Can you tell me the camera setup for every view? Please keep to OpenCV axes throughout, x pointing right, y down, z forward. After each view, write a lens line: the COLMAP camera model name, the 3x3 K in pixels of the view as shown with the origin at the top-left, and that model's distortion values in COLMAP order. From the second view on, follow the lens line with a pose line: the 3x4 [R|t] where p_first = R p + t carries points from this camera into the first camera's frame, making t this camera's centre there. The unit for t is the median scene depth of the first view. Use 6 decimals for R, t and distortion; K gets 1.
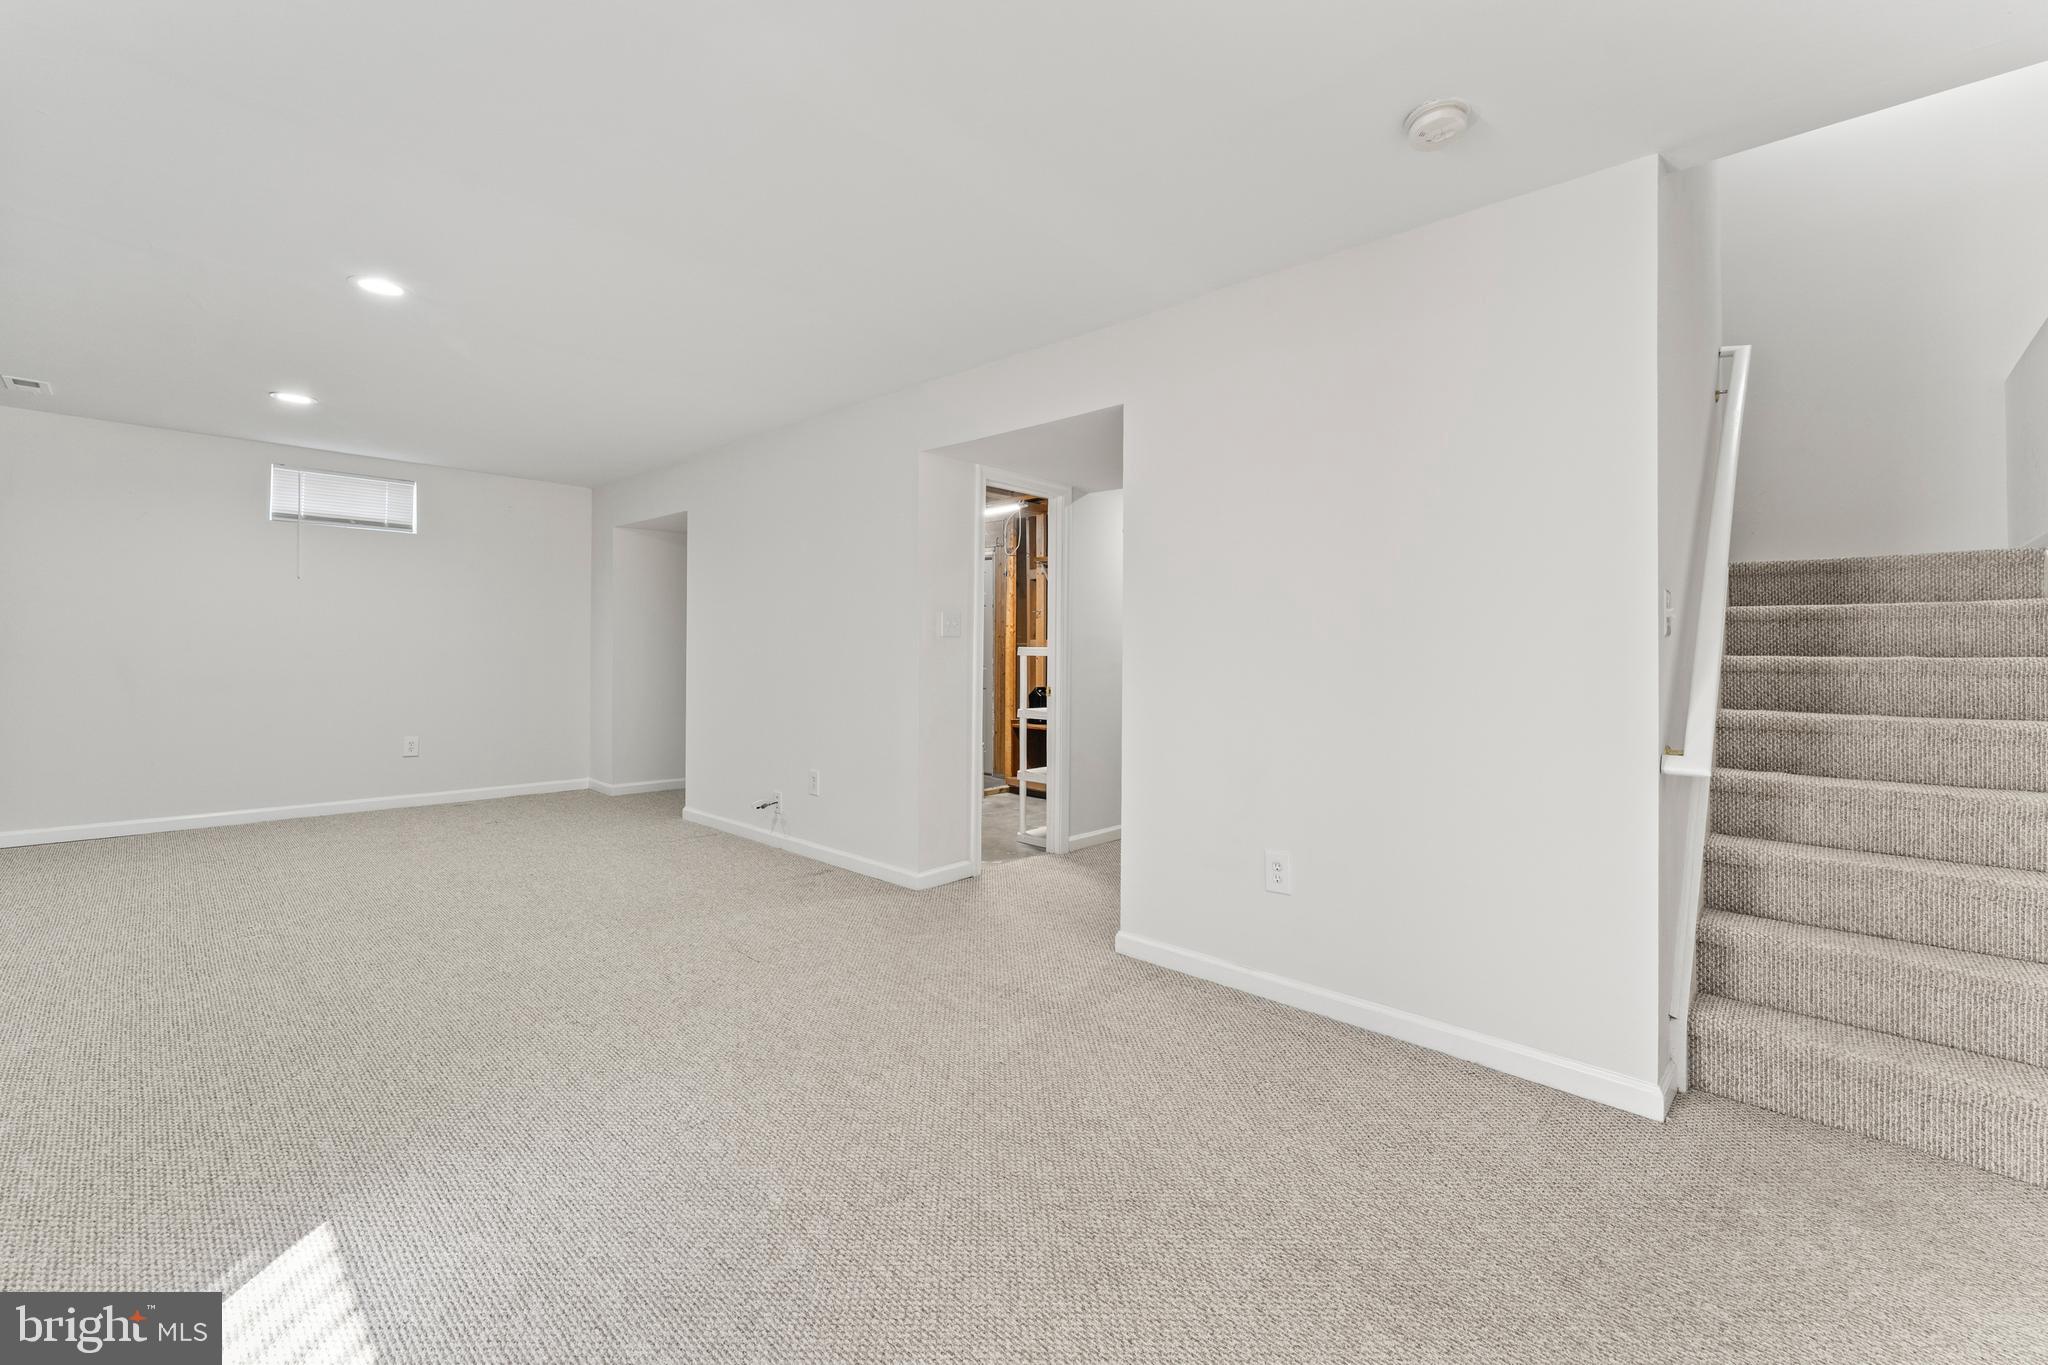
lens RADIAL K [[843.7, 0, 1024.9], [0, 843.7, 659.4], [0, 0, 1]] dist [-0.003244, -0.000132]
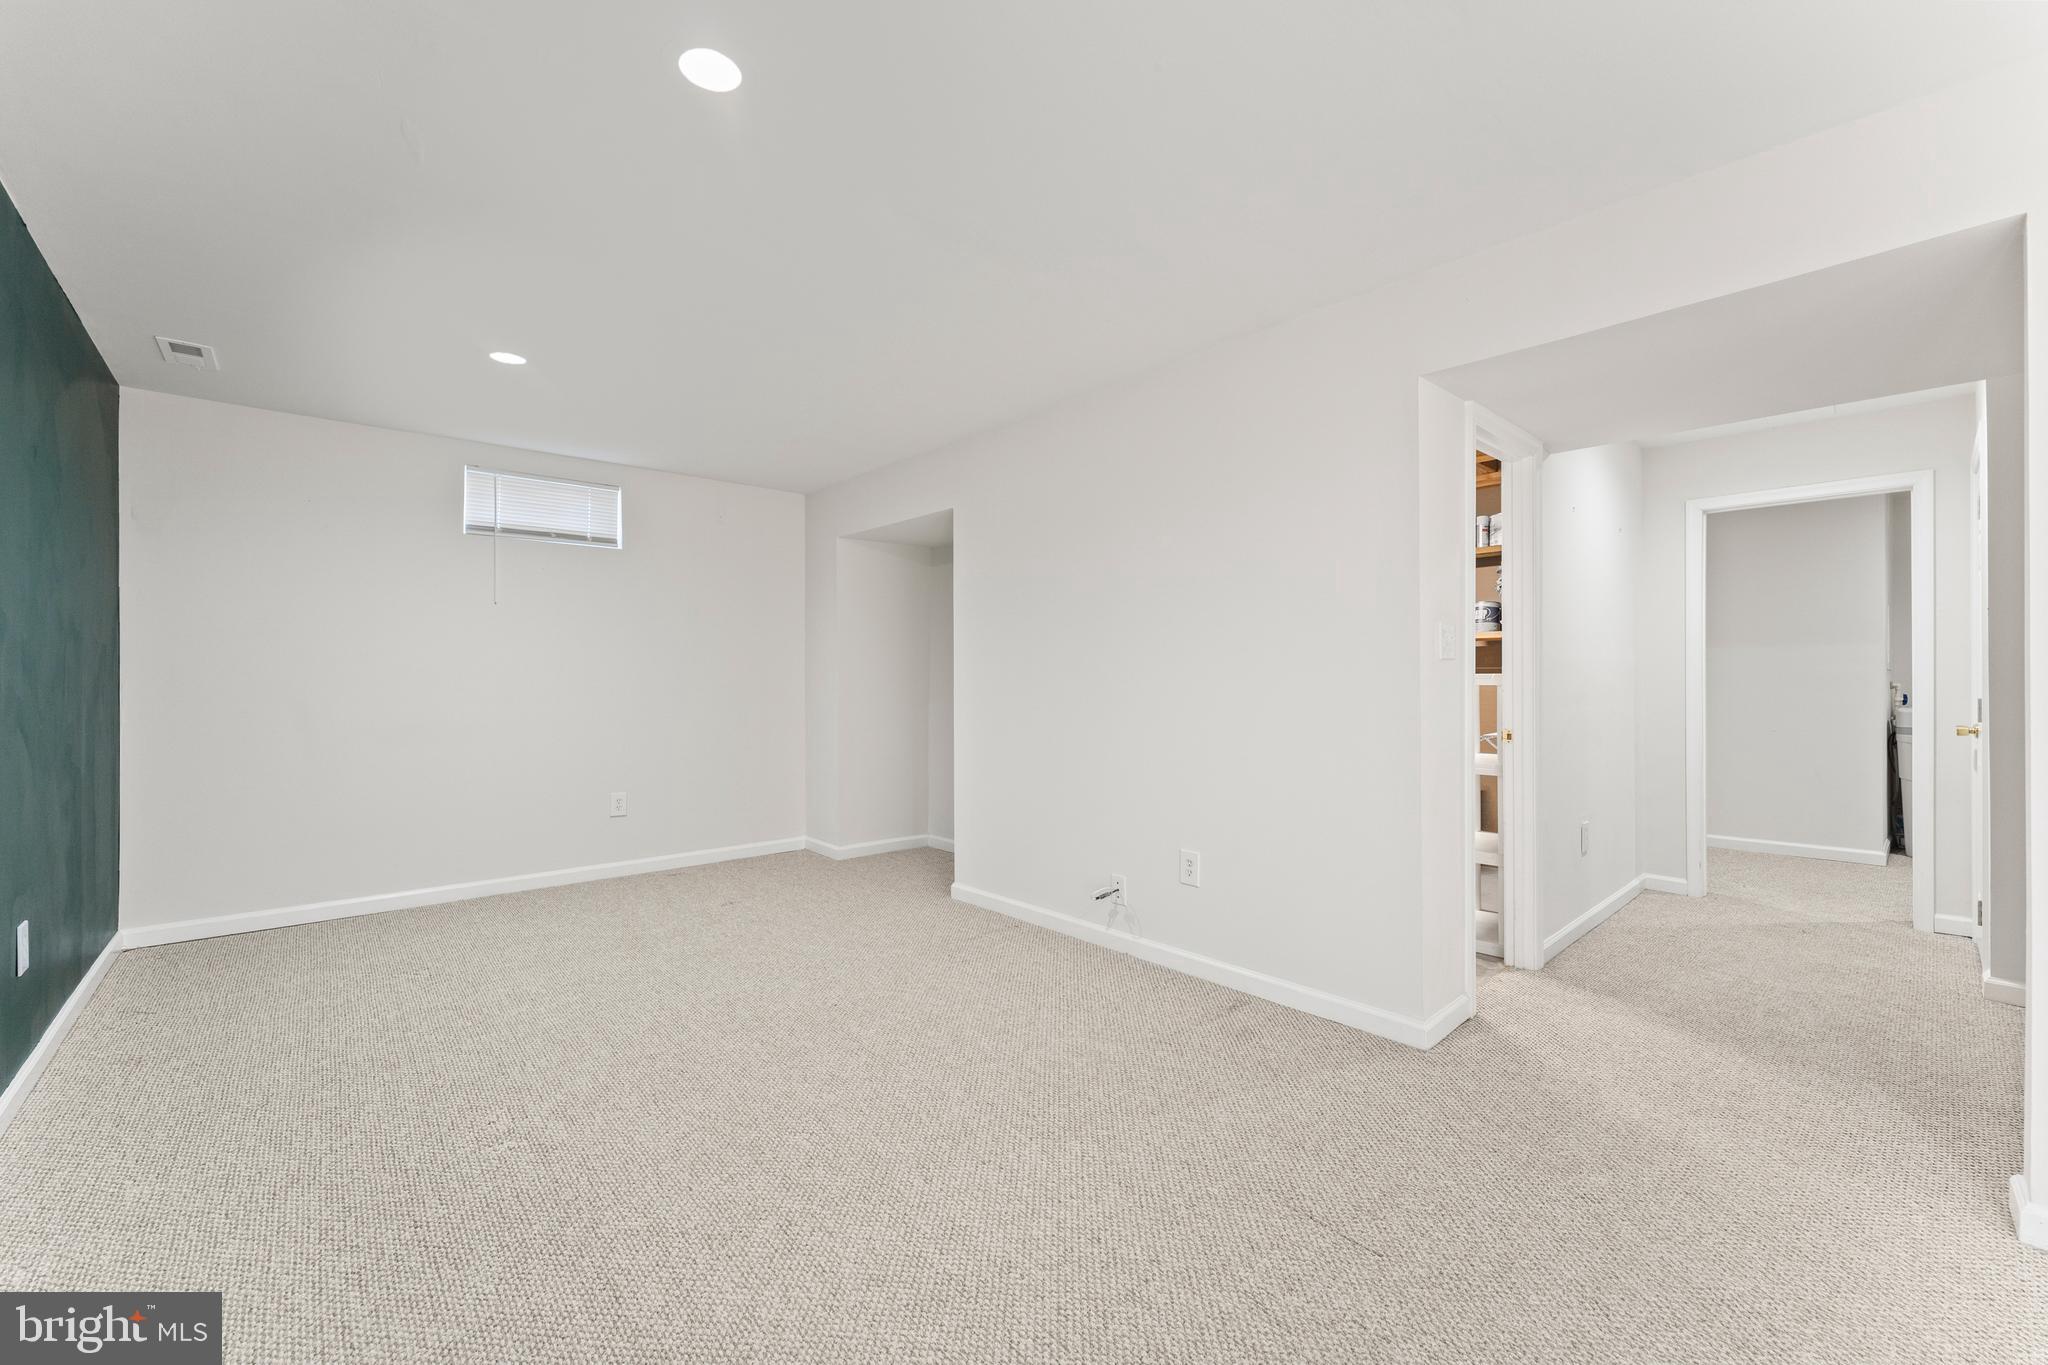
lens RADIAL K [[821.6, 0, 1018.3], [0, 821.6, 684.4], [0, 0, 1]] dist [-0.000320, -0.000194]
pose [[0.994953, -0.014093, -0.099349, -0.272836], [0.013755, 0.999897, -0.004083, -0.006886], [0.099396, 0.002696, 0.995044, 0.247806]]
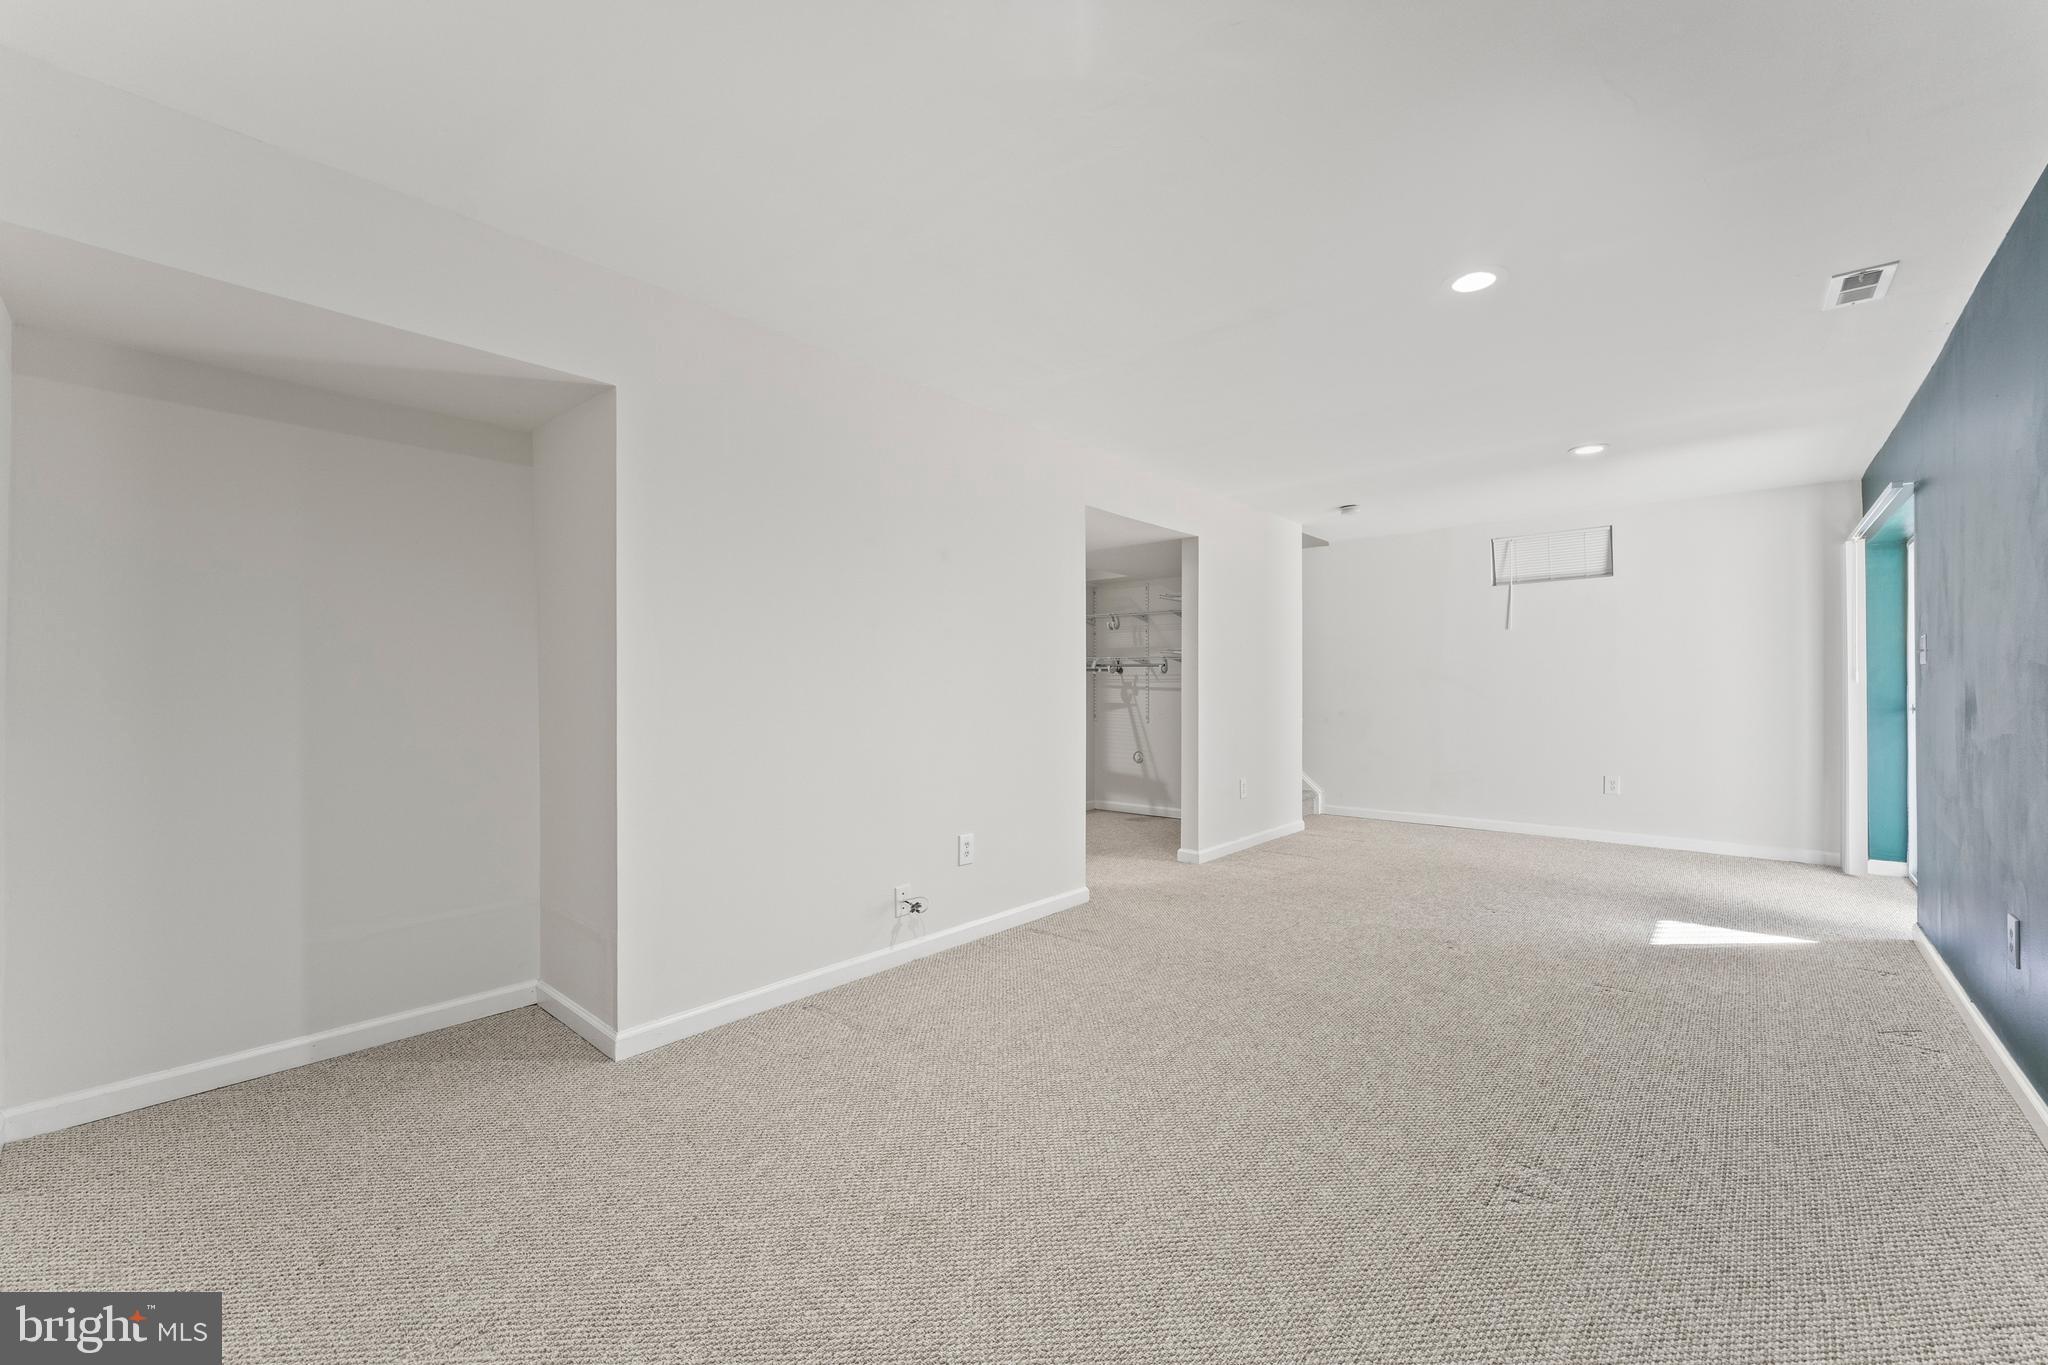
lens RADIAL K [[821.6, 0, 1018.3], [0, 821.6, 684.4], [0, 0, 1]] dist [-0.000320, -0.000194]
pose [[-0.023132, -0.003599, 0.999726, -0.882558], [0.011331, 0.999928, 0.003861, -0.013535], [-0.999668, 0.011417, -0.023090, 0.815842]]
